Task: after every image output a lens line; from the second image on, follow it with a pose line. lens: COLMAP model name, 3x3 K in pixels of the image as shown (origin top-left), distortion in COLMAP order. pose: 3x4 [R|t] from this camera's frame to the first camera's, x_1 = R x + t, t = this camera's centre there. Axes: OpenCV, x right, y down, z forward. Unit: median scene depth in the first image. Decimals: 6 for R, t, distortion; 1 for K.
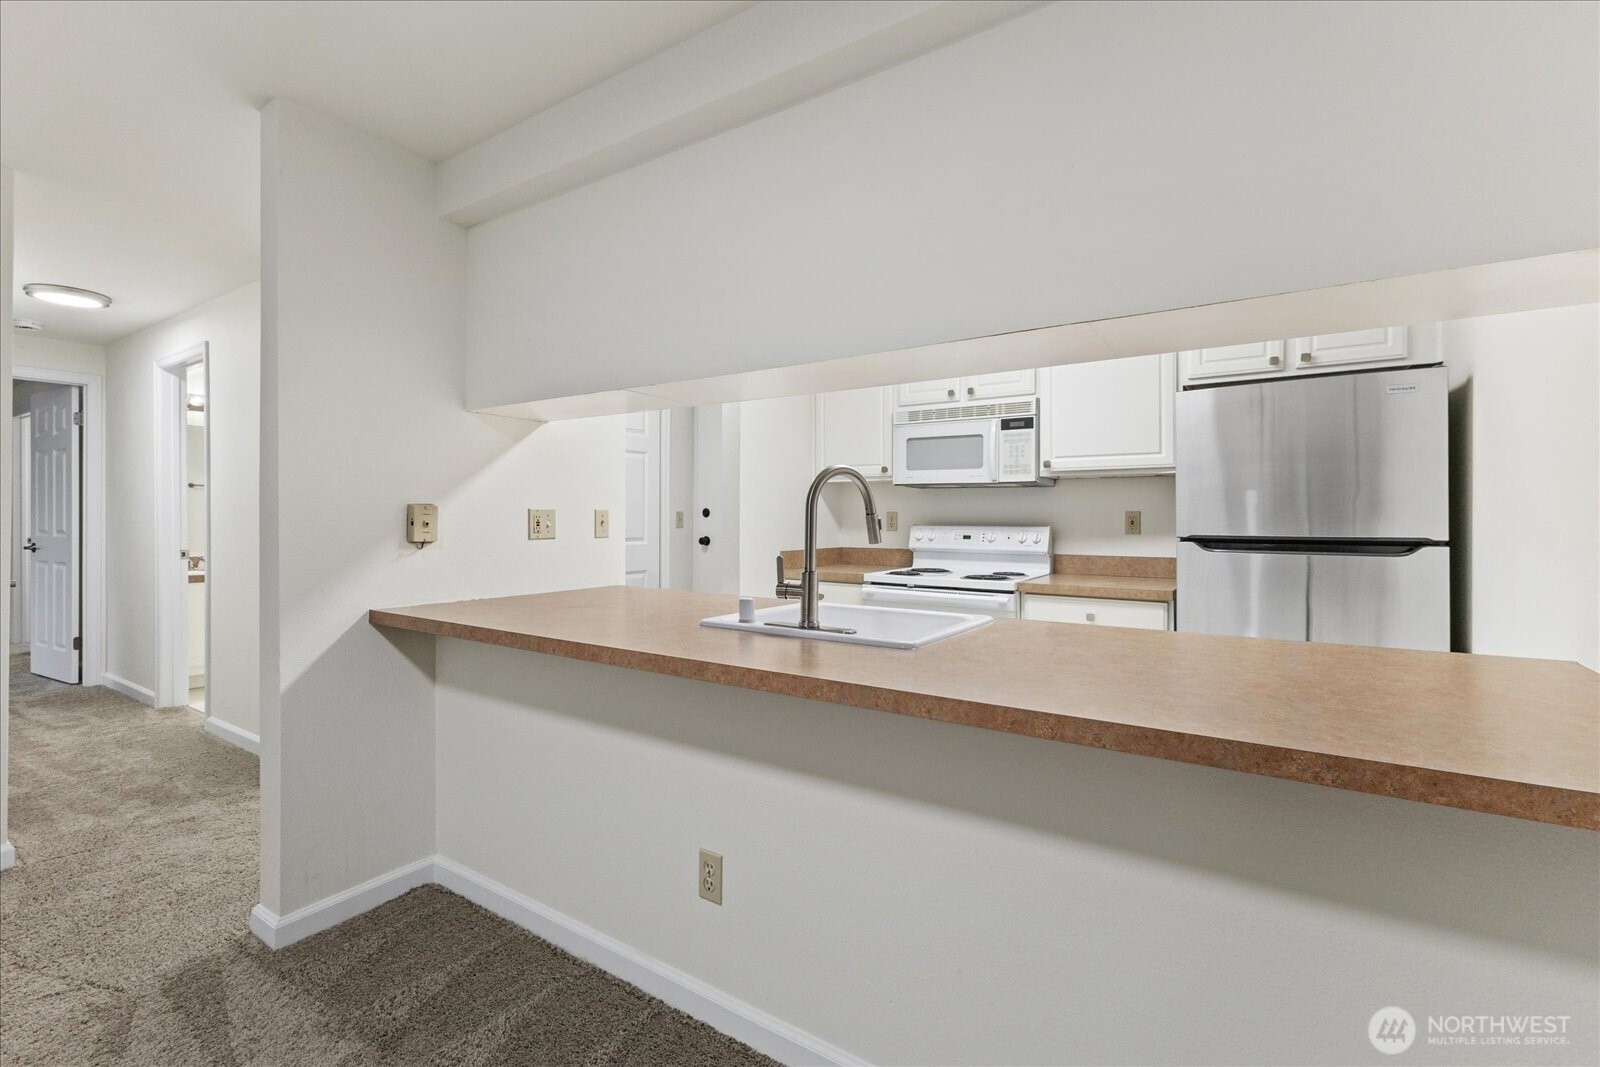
lens RADIAL K [[701.2, 0, 807.7], [0, 701.2, 518.2], [0, 0, 1]] dist [0.002917, 0.000069]
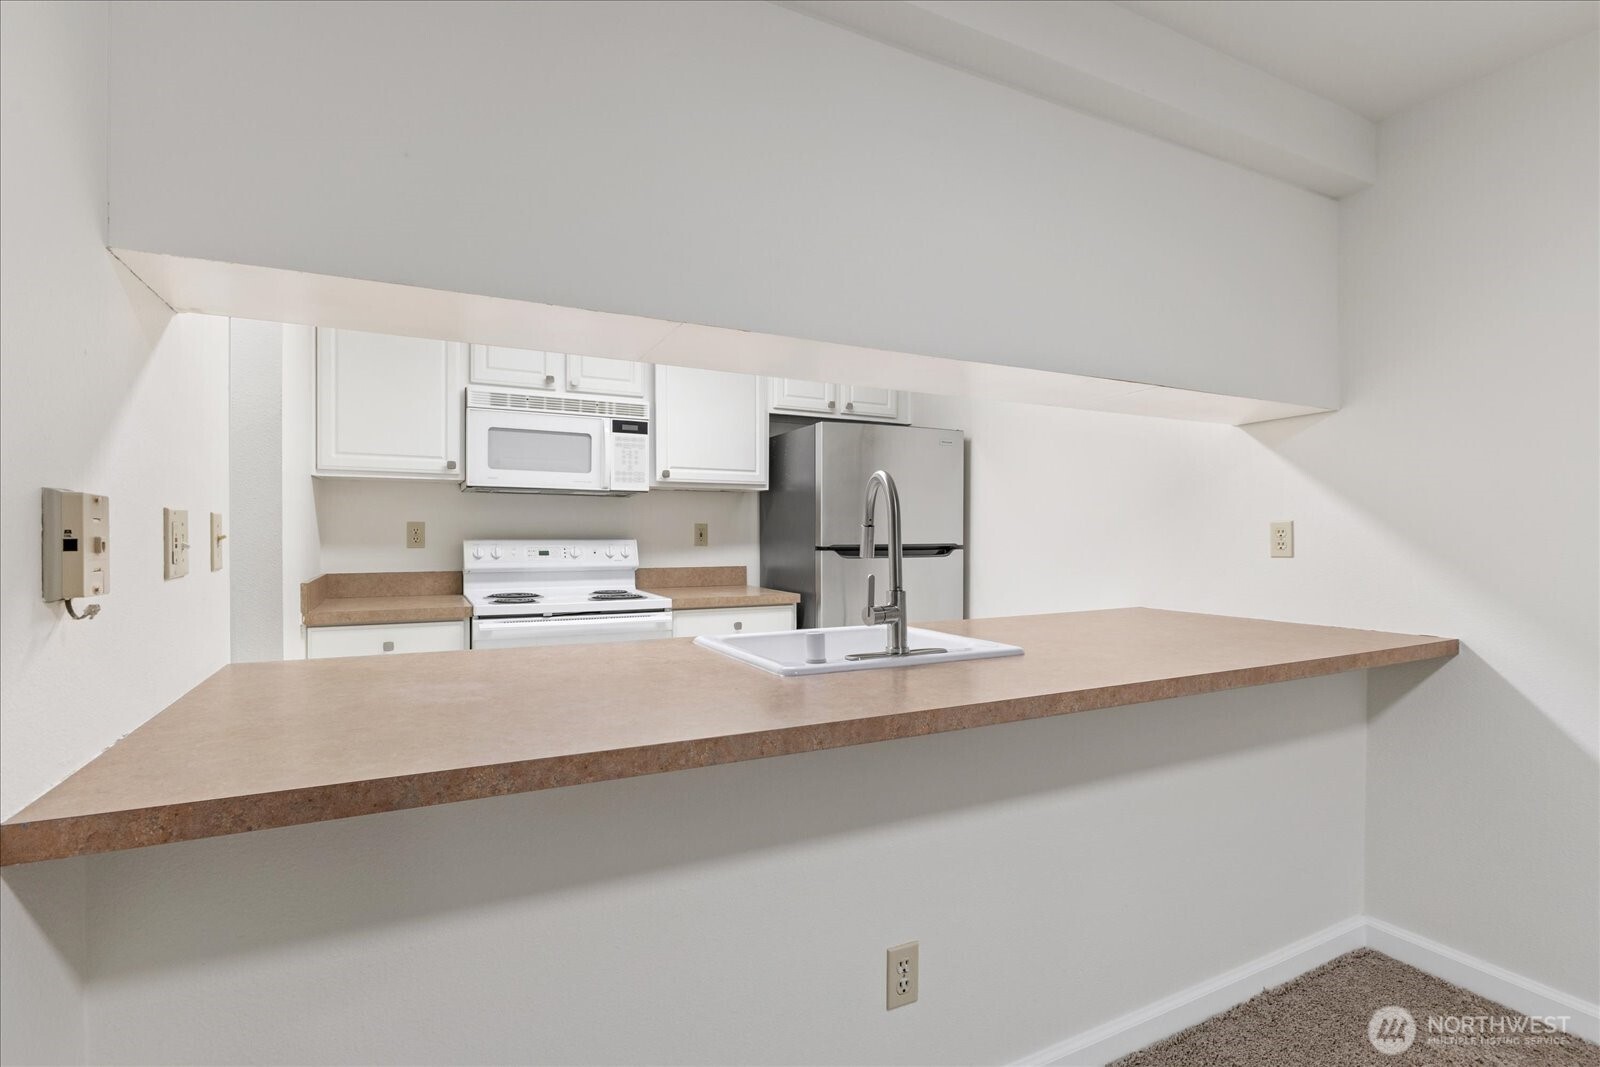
lens RADIAL K [[752.1, 0, 793.9], [0, 752.1, 537.7], [0, 0, 1]] dist [-0.000227, 0.000848]
pose [[0.499636, -0.008398, 0.866195, -0.441565], [0.000507, 0.999956, 0.009402, 0.000337], [-0.866236, -0.004259, 0.499618, 0.320739]]
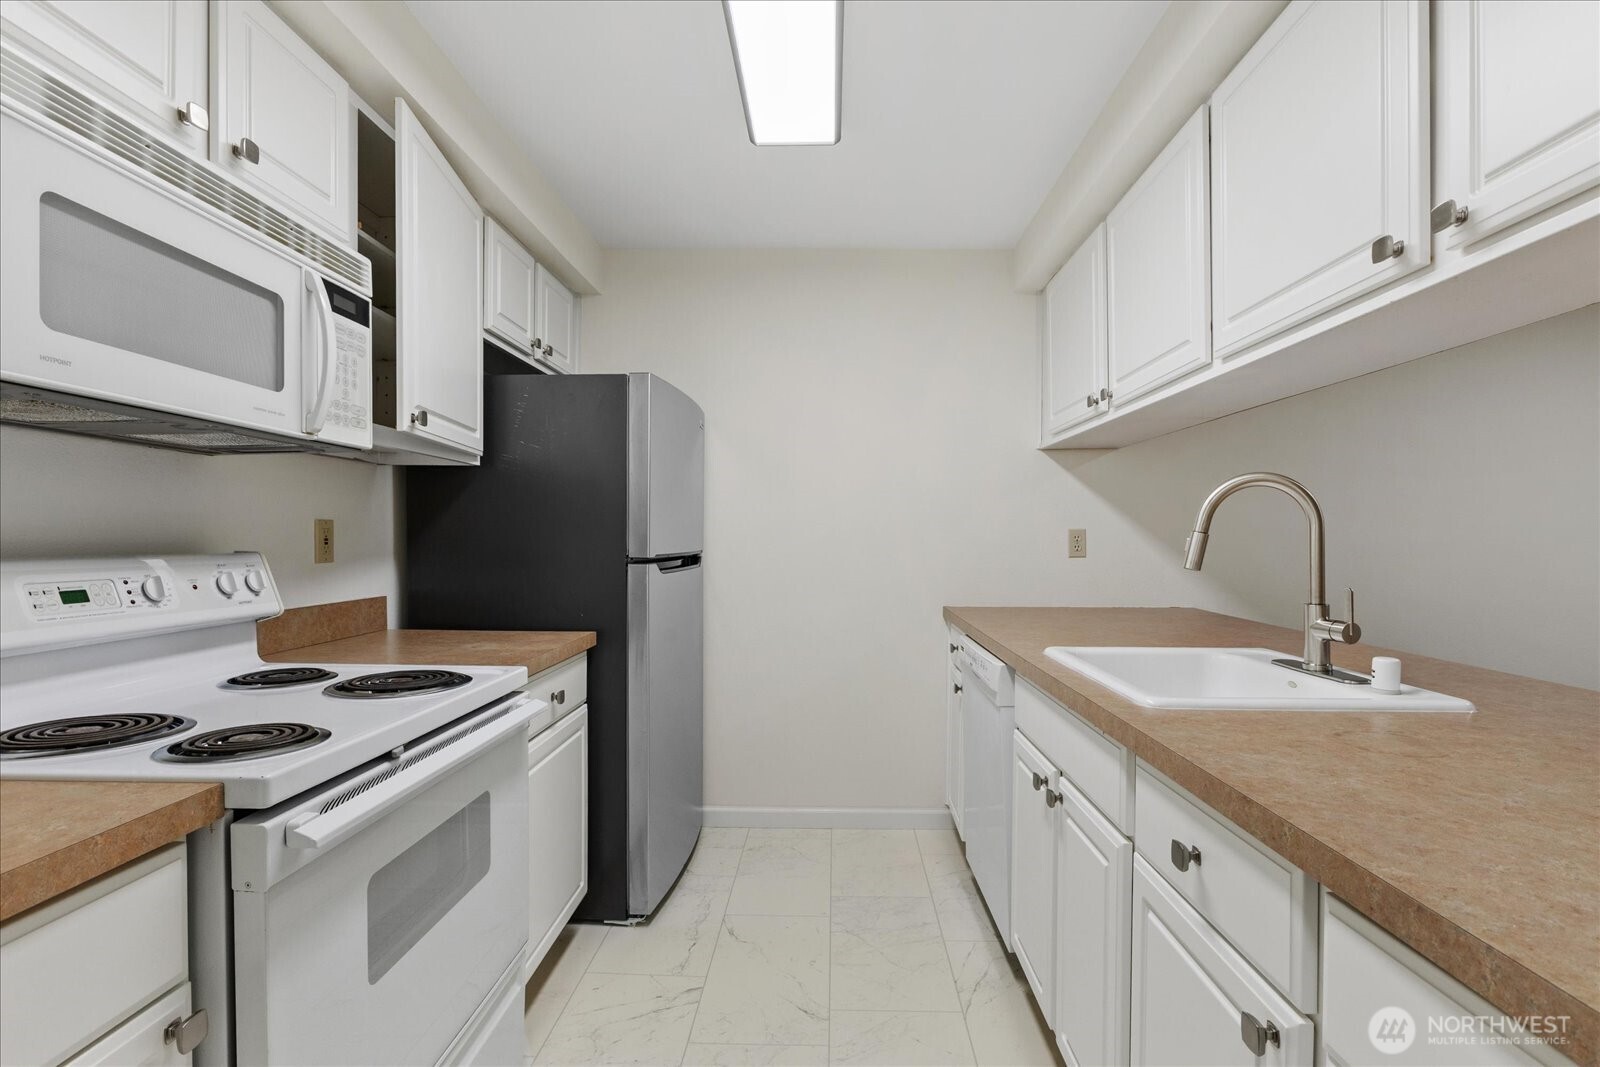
lens RADIAL K [[752.1, 0, 791.5], [0, 752.1, 548.0], [0, 0, 1]] dist [-0.000227, 0.000848]
pose [[-0.507311, -0.018115, 0.861573, -0.215052], [-0.004659, 0.999822, 0.018279, -0.000519], [-0.861751, 0.005259, -0.507305, 0.989107]]
